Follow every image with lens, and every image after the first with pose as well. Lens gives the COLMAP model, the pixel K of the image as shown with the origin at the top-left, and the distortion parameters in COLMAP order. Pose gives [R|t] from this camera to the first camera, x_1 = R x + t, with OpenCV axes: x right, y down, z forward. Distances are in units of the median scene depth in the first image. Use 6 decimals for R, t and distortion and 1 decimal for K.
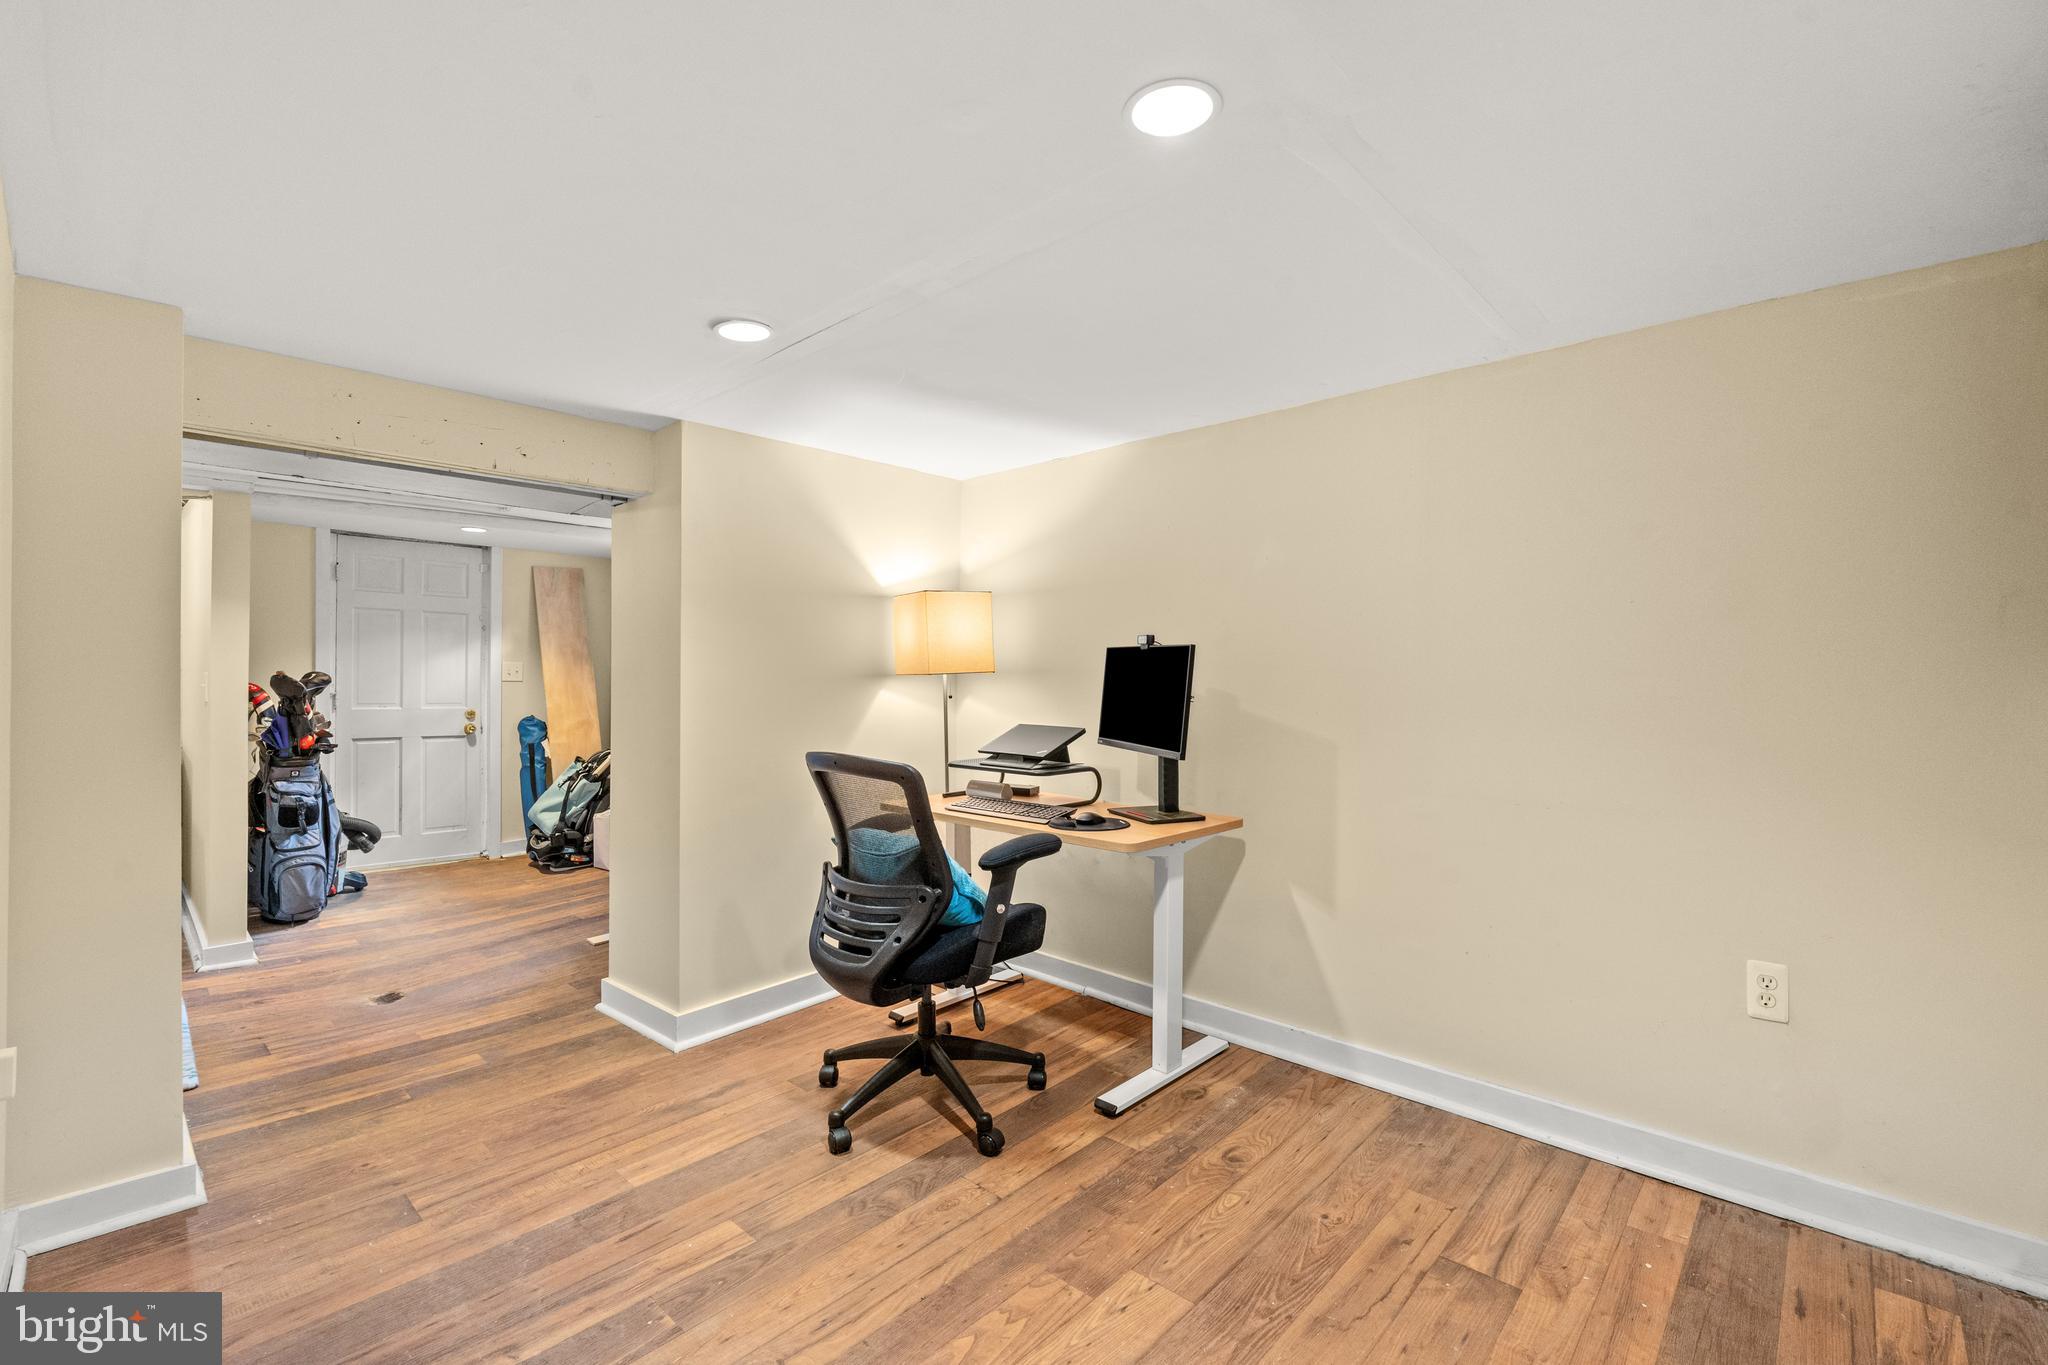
lens RADIAL K [[893.3, 0, 1011.9], [0, 893.3, 680.8], [0, 0, 1]] dist [-0.001902, -0.000753]
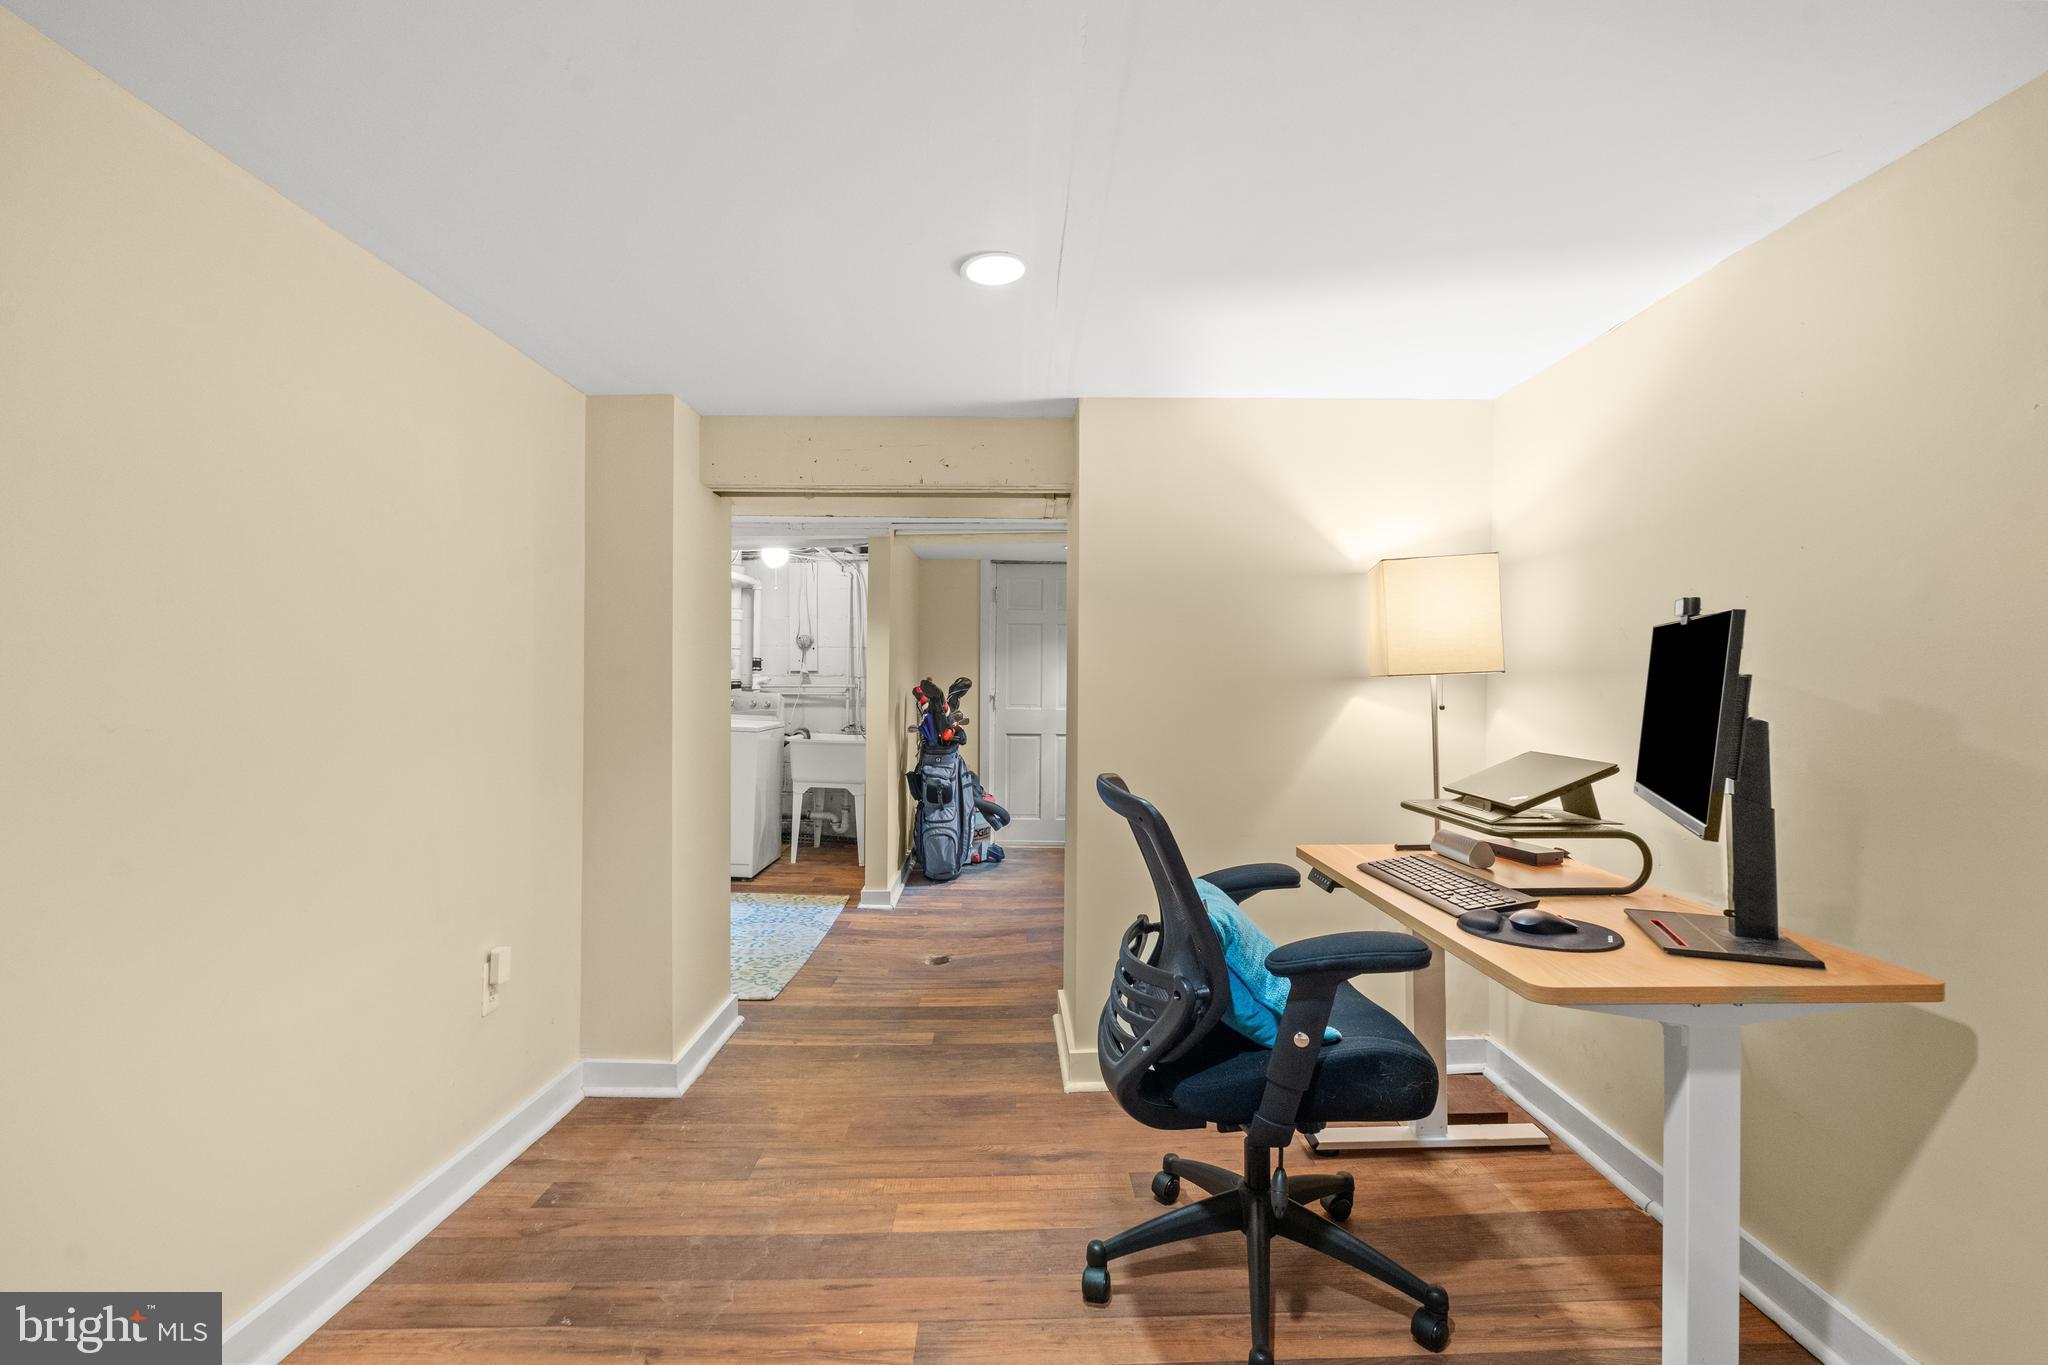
lens RADIAL K [[893.3, 0, 1027.9], [0, 893.3, 685.0], [0, 0, 1]] dist [-0.001902, -0.000753]
pose [[0.702843, 0.000737, -0.711344, 0.250353], [-0.002401, 0.999996, -0.001337, 0.002403], [0.711341, 0.002647, 0.702842, 0.340242]]
